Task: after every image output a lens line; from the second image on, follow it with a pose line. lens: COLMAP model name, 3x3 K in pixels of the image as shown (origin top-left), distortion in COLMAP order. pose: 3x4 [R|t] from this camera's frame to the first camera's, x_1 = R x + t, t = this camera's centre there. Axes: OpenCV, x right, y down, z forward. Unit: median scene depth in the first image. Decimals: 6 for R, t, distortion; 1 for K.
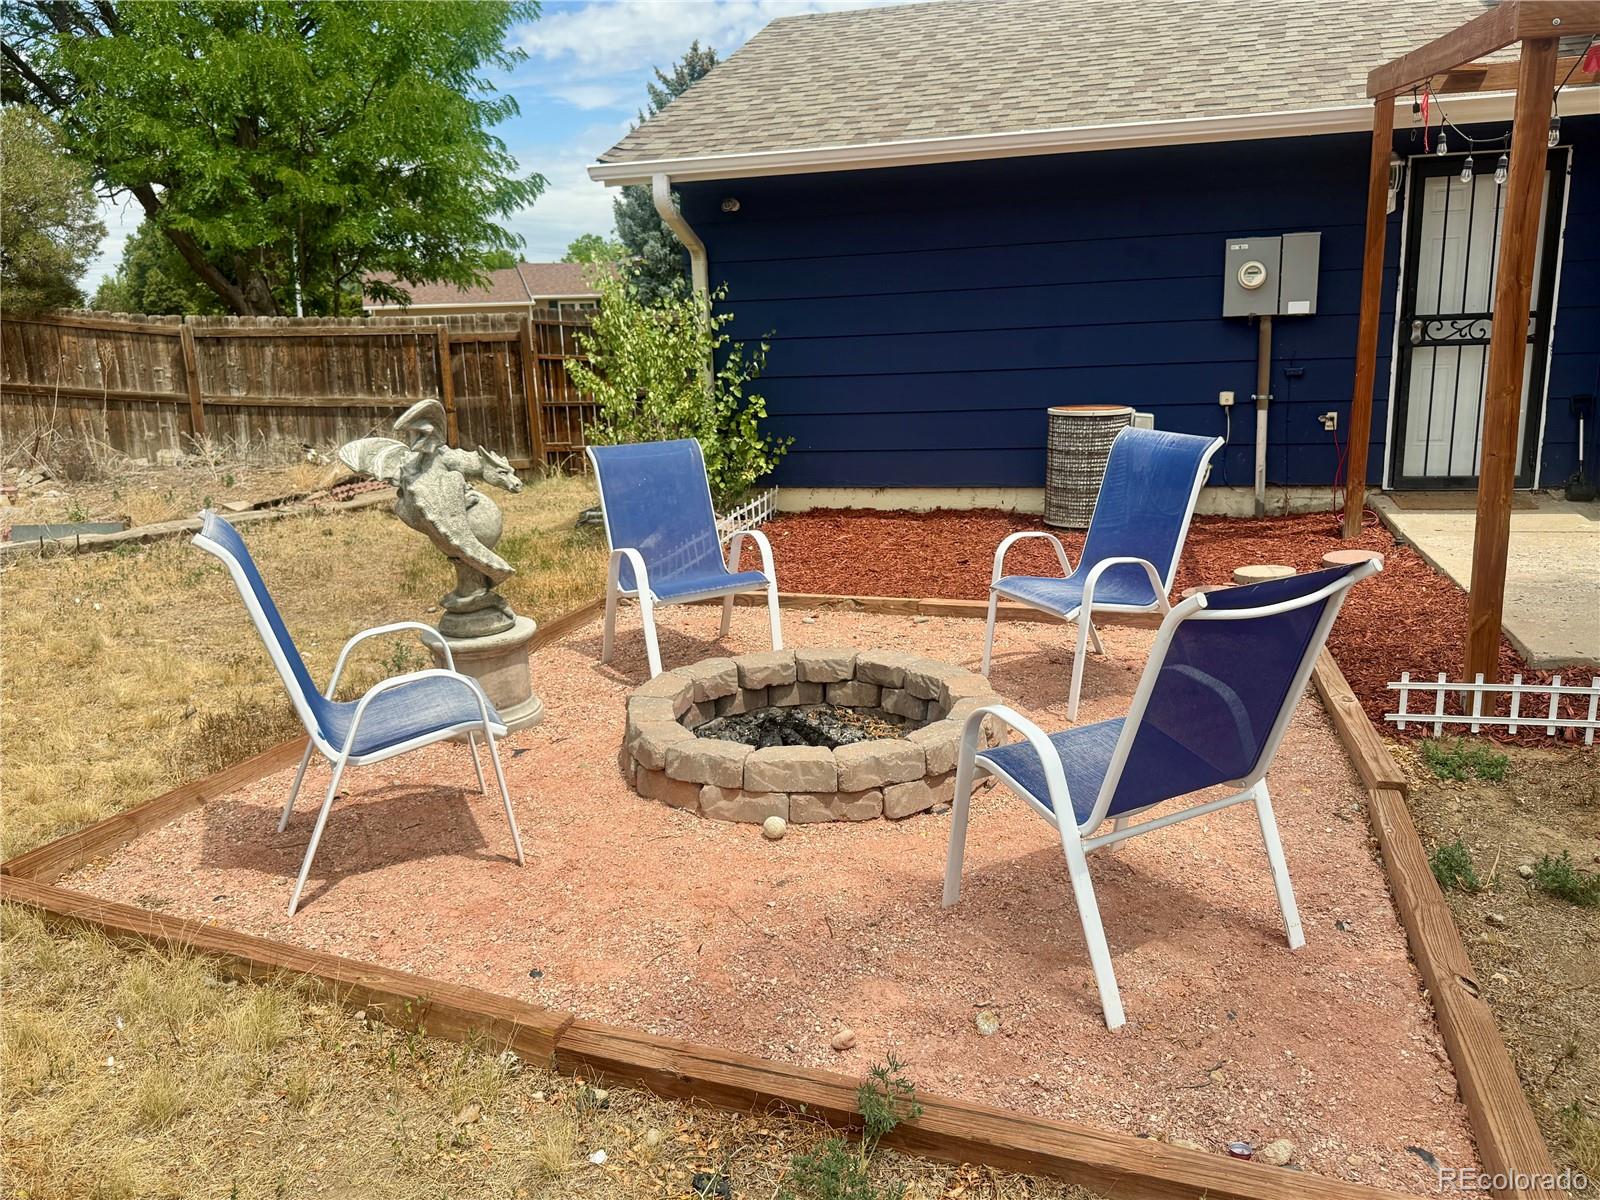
lens RADIAL K [[1172.5, 0, 798.7], [0, 1172.5, 598.3], [0, 0, 1]] dist [0.007973, -0.009521]
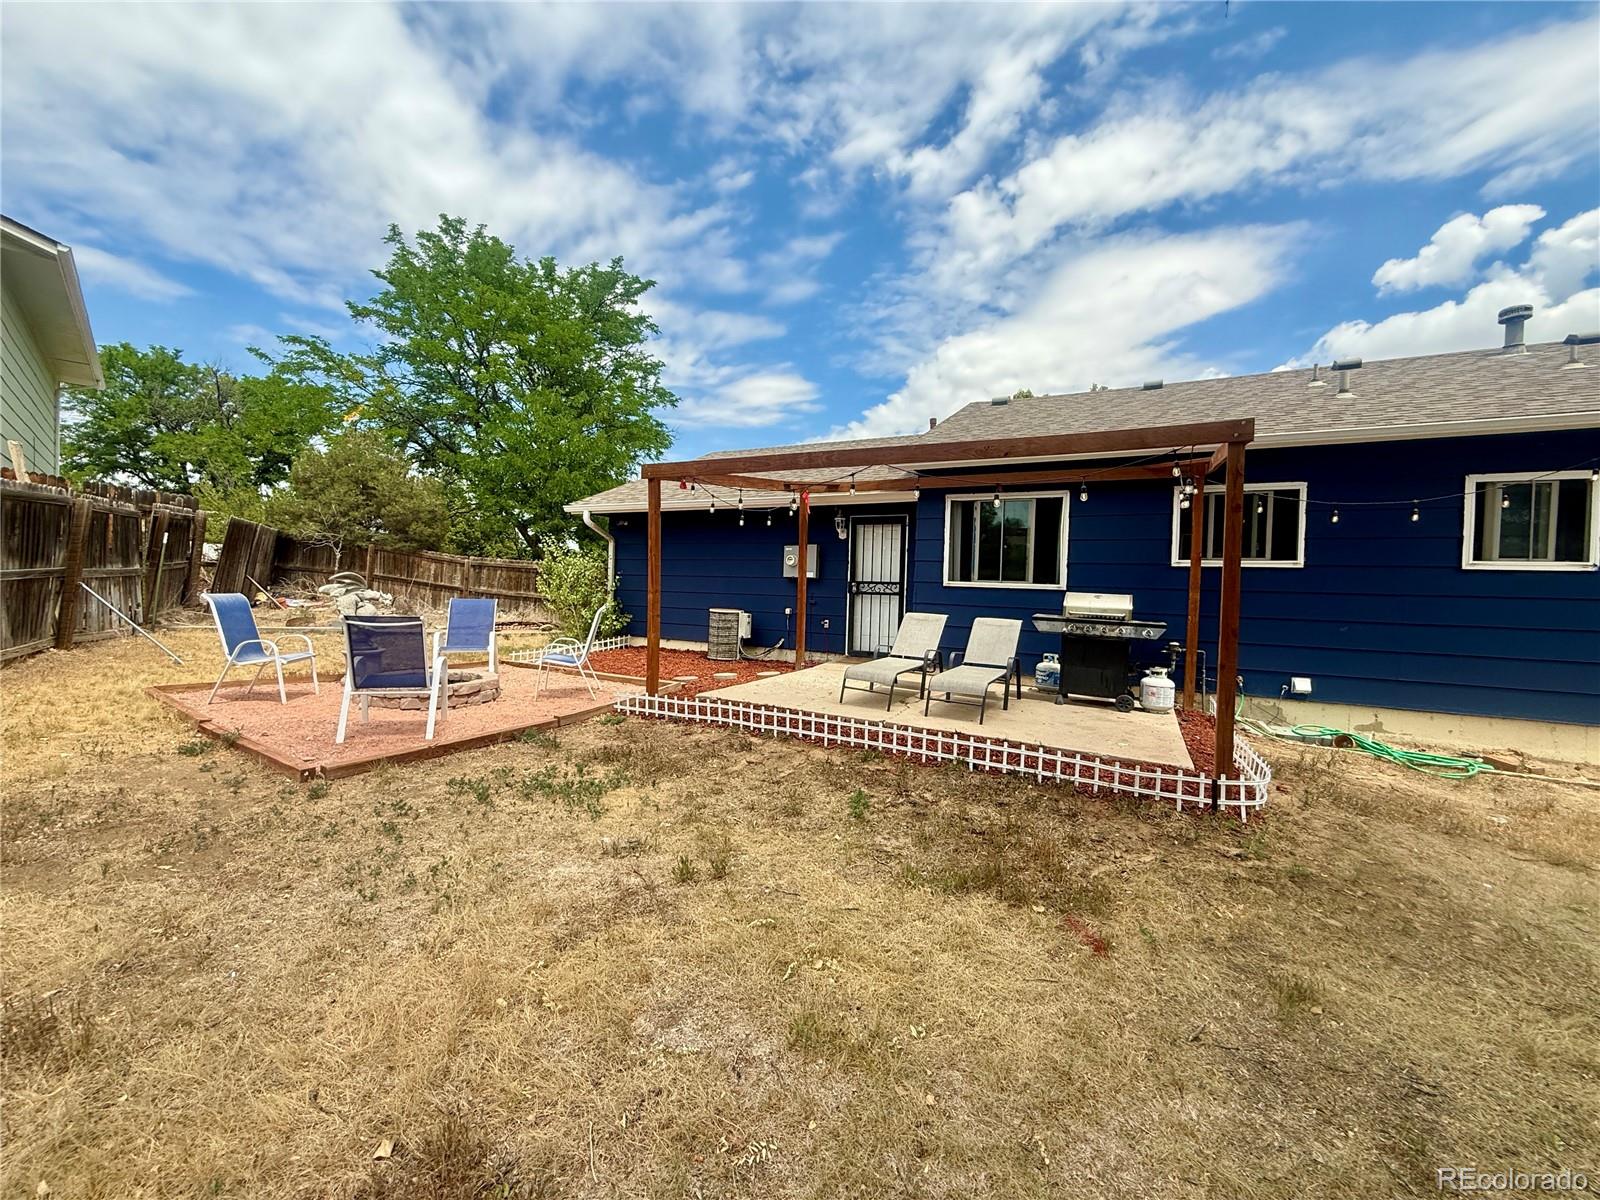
lens RADIAL K [[634.7, 0, 791.0], [0, 634.7, 599.6], [0, 0, 1]] dist [-0.001768, 0.000089]
pose [[0.973209, 0.071191, -0.218622, 0.593725], [-0.115405, 0.973653, -0.196676, 0.051297], [0.198860, 0.216637, 0.955784, -0.199643]]
